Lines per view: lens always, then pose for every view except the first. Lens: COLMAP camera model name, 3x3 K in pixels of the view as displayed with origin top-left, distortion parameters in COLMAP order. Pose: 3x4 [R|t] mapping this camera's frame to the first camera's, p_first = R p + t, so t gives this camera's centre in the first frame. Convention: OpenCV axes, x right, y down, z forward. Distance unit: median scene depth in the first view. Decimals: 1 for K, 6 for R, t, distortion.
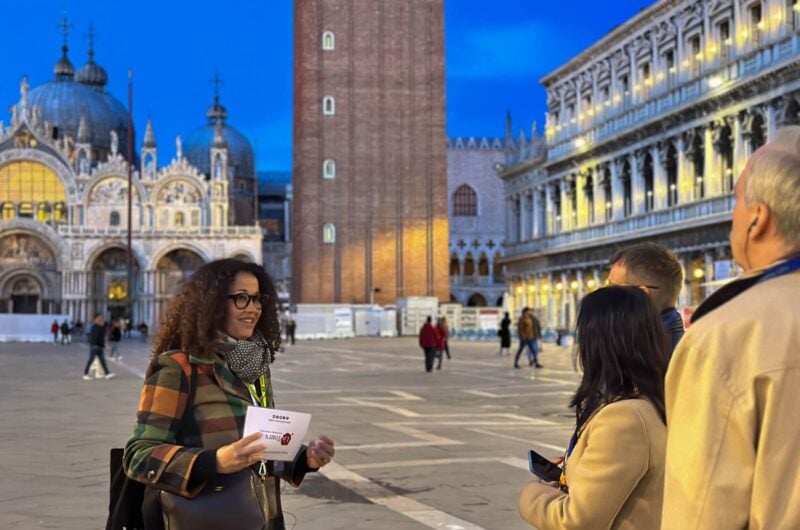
lens RADIAL K [[1907.0, 0, 400.0], [0, 1907.0, 265.0], [0, 0, 1]] dist [0.043879, -0.119928]
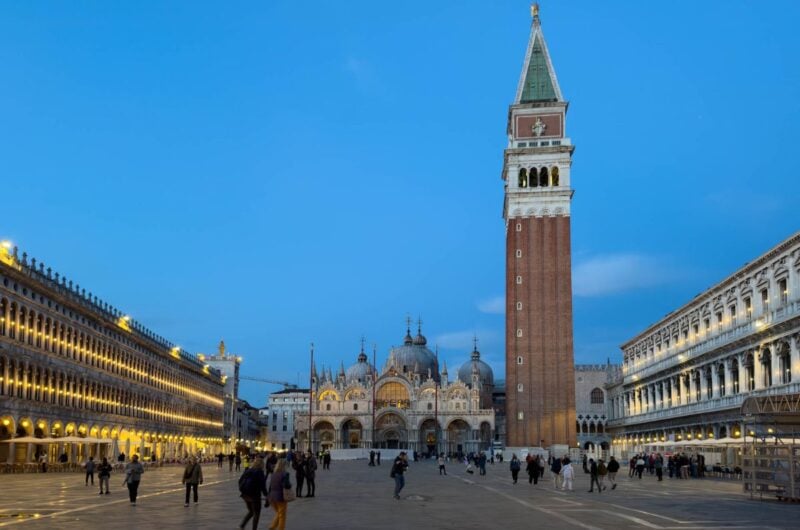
lens RADIAL K [[1272.8, 0, 400.0], [0, 1272.8, 265.0], [0, 0, 1]] dist [0.696854, -3.410556]
pose [[0.986937, -0.009649, -0.160820, 0.067650], [-0.008719, 0.993543, -0.113121, -0.018182], [0.160873, 0.113045, 0.980480, -0.556840]]
